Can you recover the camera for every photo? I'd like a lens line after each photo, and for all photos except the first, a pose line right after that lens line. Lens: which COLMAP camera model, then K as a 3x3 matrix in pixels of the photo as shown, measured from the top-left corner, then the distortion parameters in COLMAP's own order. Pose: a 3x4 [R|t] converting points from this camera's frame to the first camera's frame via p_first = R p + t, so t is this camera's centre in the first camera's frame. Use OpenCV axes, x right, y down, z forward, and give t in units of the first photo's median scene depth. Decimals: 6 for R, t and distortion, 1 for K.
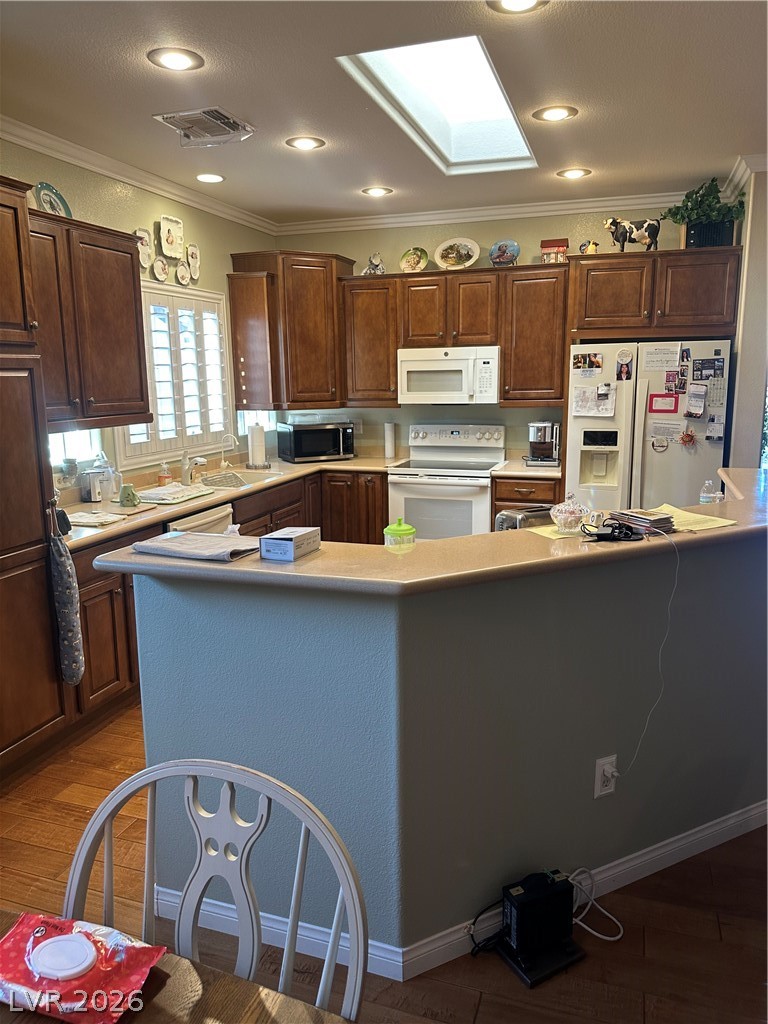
lens RADIAL K [[720.0, 0, 387.7], [0, 720.0, 513.9], [0, 0, 1]] dist [0.094249, -0.144077]
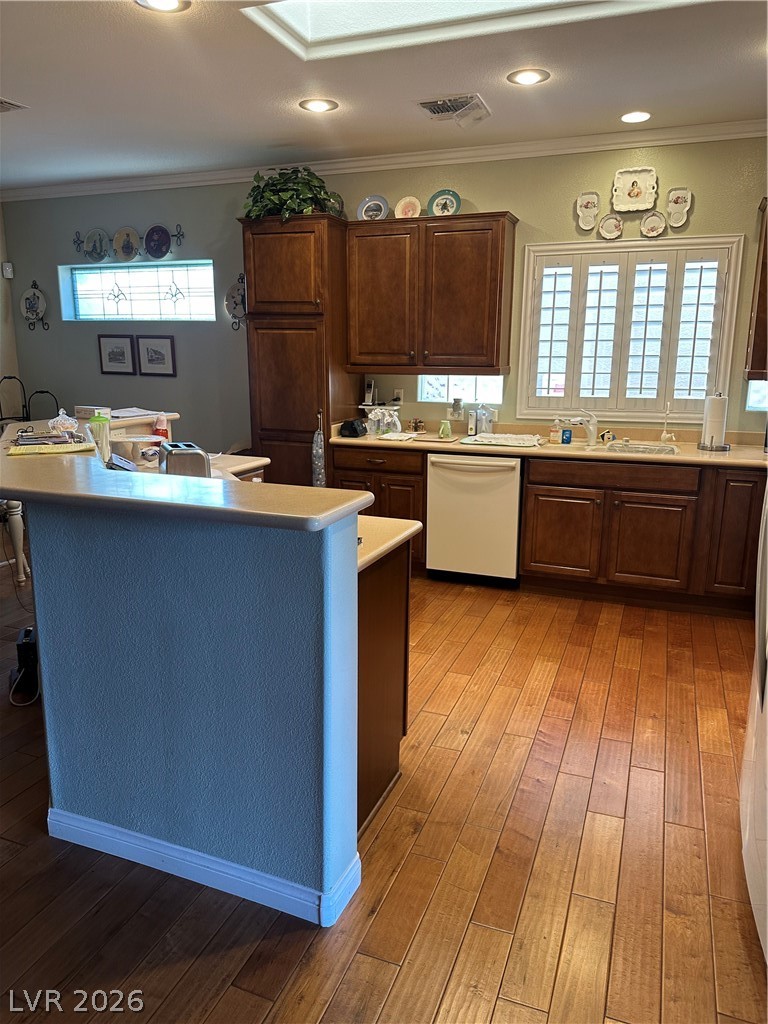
lens RADIAL K [[716.6, 0, 384.0], [0, 716.6, 512.0], [0, 0, 1]] dist [0.145074, -0.274807]
pose [[-0.050240, 0.230807, -0.971702, 0.766780], [-0.197888, 0.951341, 0.236202, -0.138767], [0.978936, 0.204154, -0.002121, 0.778804]]
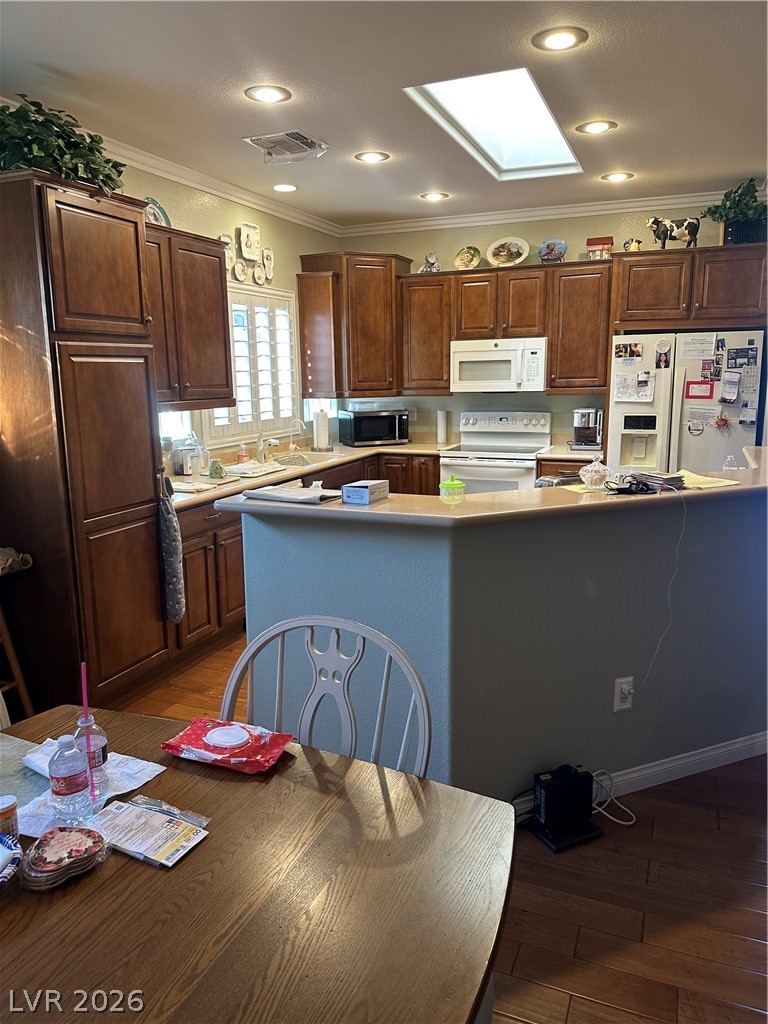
lens RADIAL K [[720.0, 0, 387.7], [0, 720.0, 513.9], [0, 0, 1]] dist [0.094249, -0.144077]
pose [[0.997594, 0.012019, -0.068283, -0.004397], [-0.011645, 0.999915, 0.005879, 0.029853], [0.068348, -0.005070, 0.997649, -0.104017]]
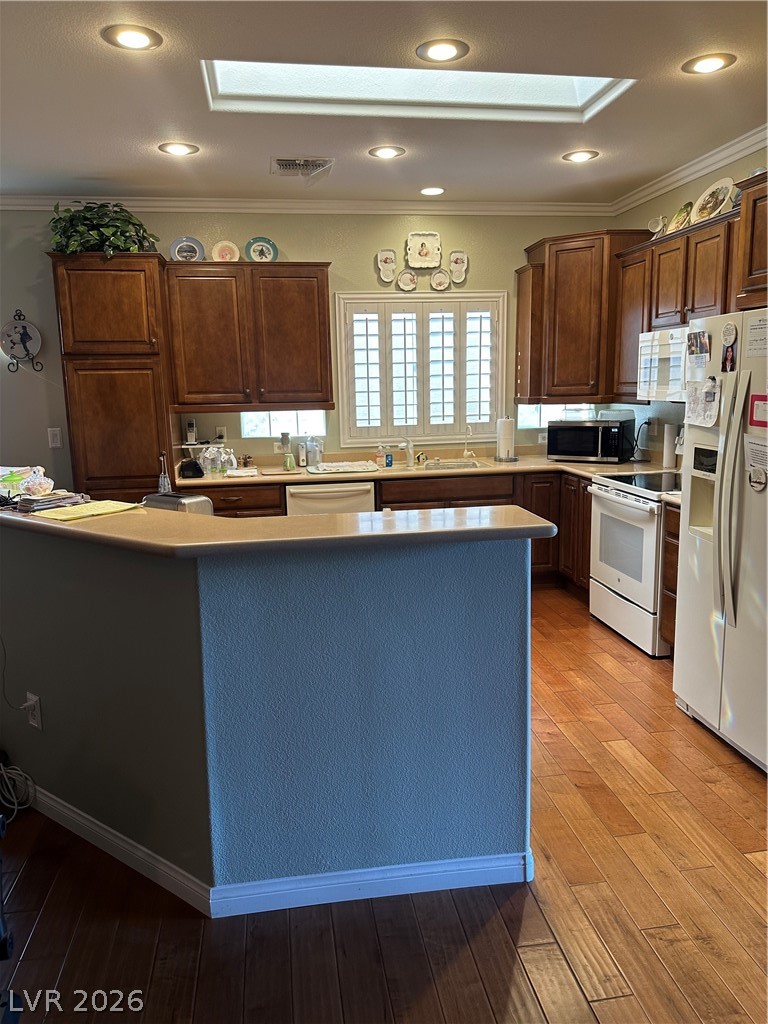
lens RADIAL K [[718.2, 0, 384.0], [0, 718.2, 512.0], [0, 0, 1]] dist [0.191462, -0.390333]
pose [[0.456580, 0.162117, -0.874787, 0.760868], [-0.155437, 0.982671, 0.100982, -0.081731], [0.875999, 0.089868, 0.473867, 0.444812]]
